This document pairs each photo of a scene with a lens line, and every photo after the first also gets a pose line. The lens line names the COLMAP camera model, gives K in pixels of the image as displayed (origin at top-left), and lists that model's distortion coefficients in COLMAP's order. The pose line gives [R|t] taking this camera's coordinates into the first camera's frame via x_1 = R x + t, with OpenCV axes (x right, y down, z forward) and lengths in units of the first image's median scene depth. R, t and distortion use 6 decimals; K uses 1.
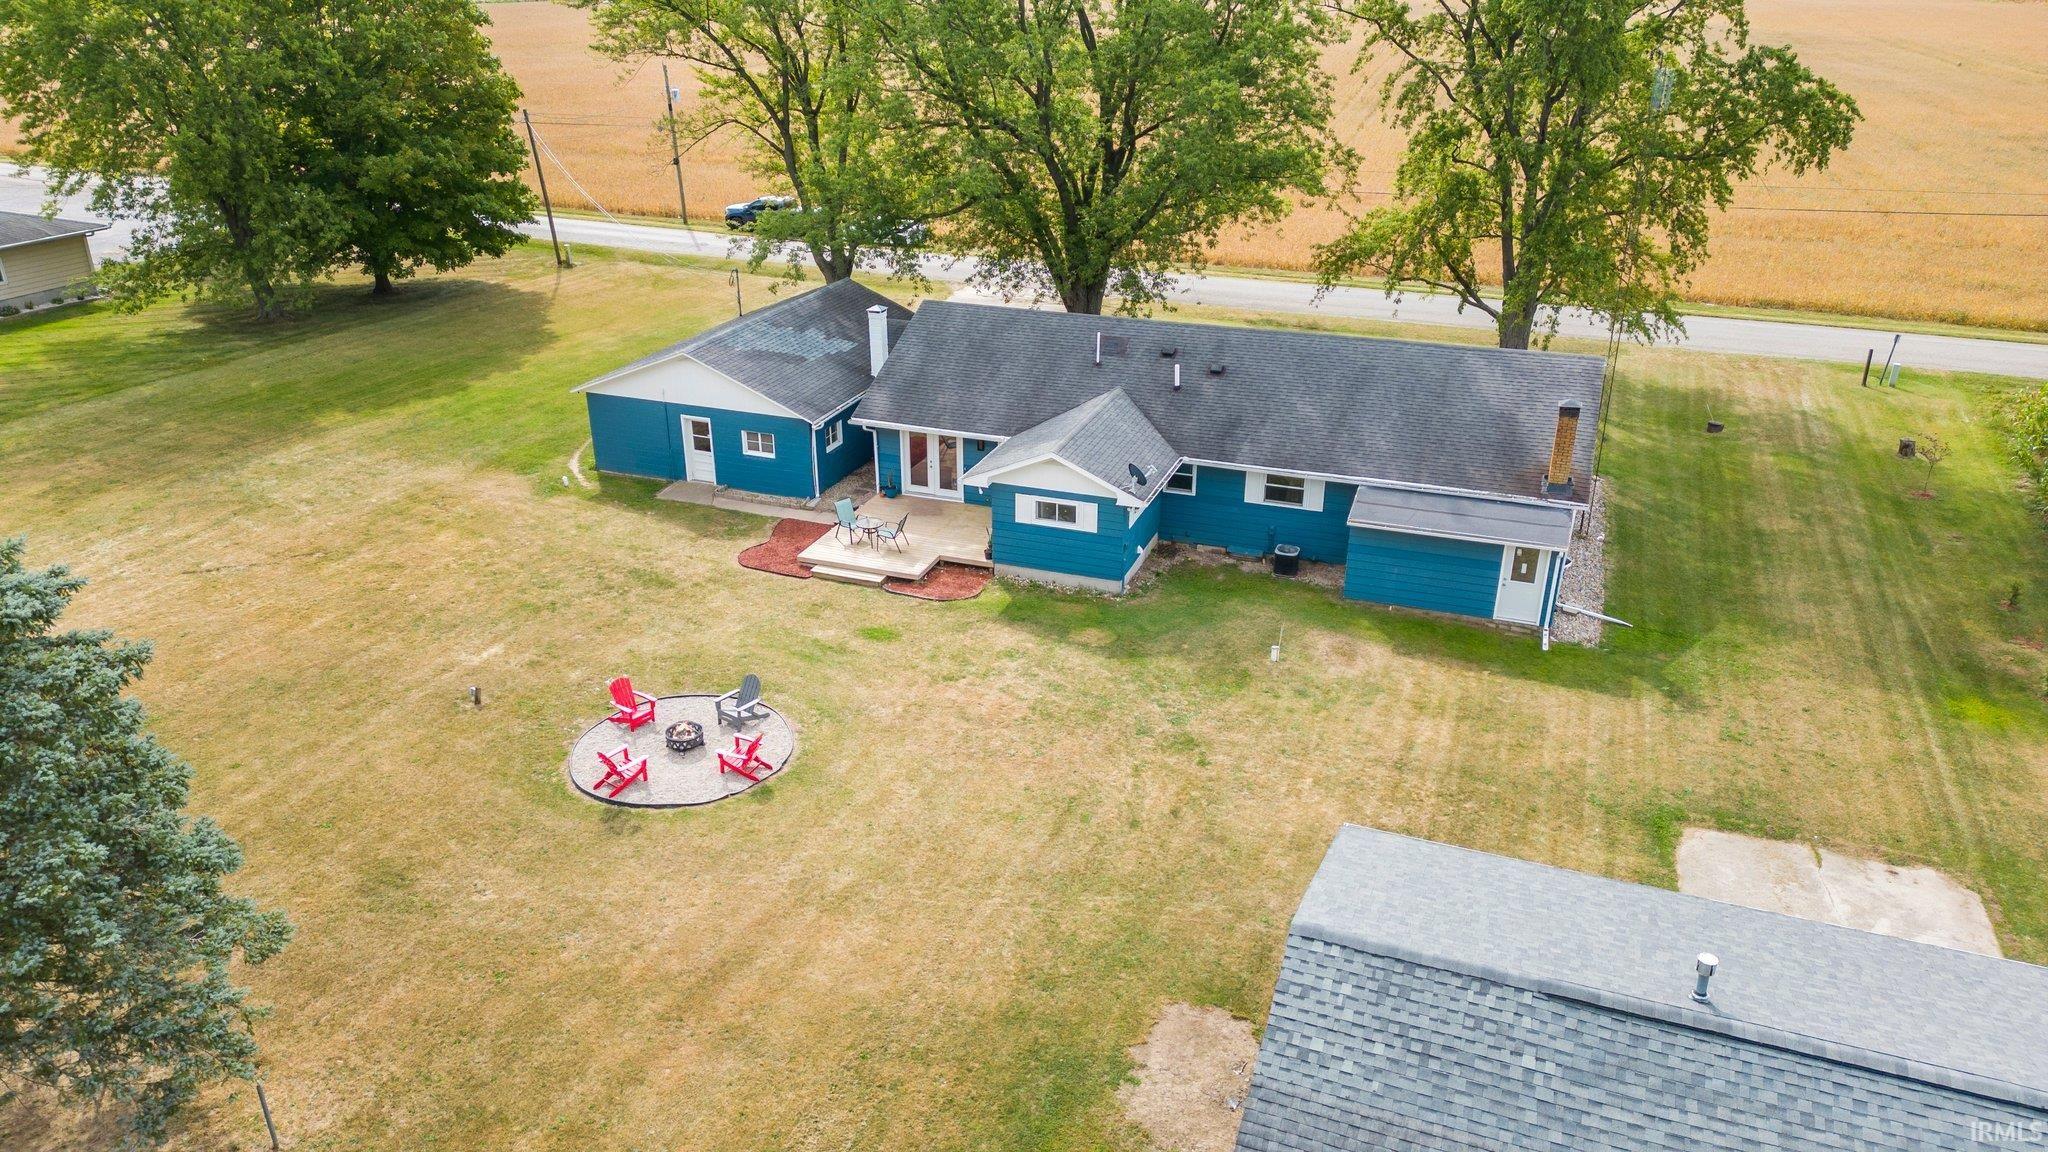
lens RADIAL K [[1408.3, 0, 1024.0], [0, 1408.3, 576.0], [0, 0, 1]] dist [0.038501, -0.001859]
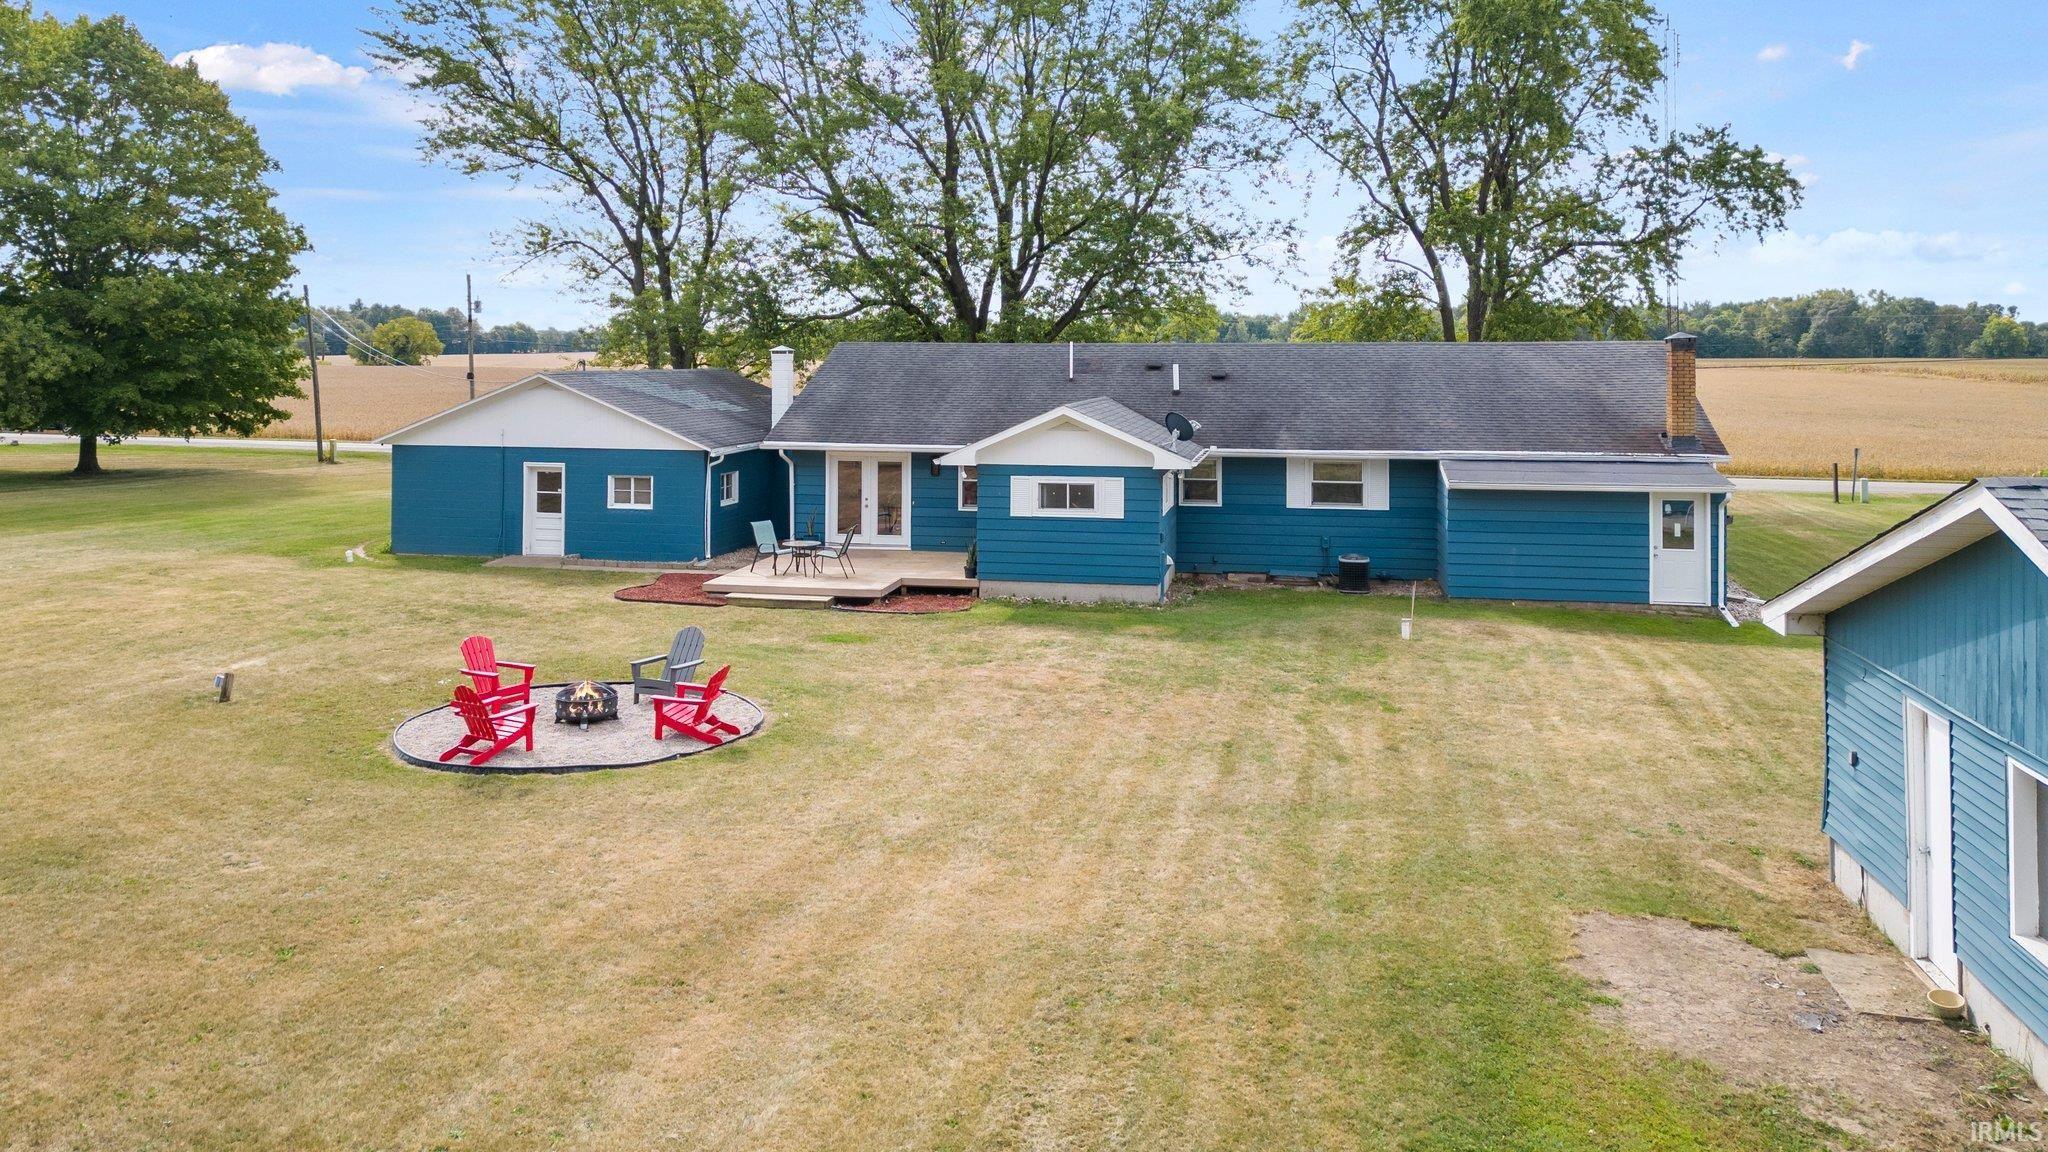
lens RADIAL K [[1471.3, 0, 1015.7], [0, 1471.3, 352.1], [0, 0, 1]] dist [0.031572, -0.002944]
pose [[0.986636, 0.006761, 0.162800, -0.128060], [0.062189, 0.907878, -0.414595, 0.202177], [-0.150606, 0.419179, 0.895325, 0.257572]]
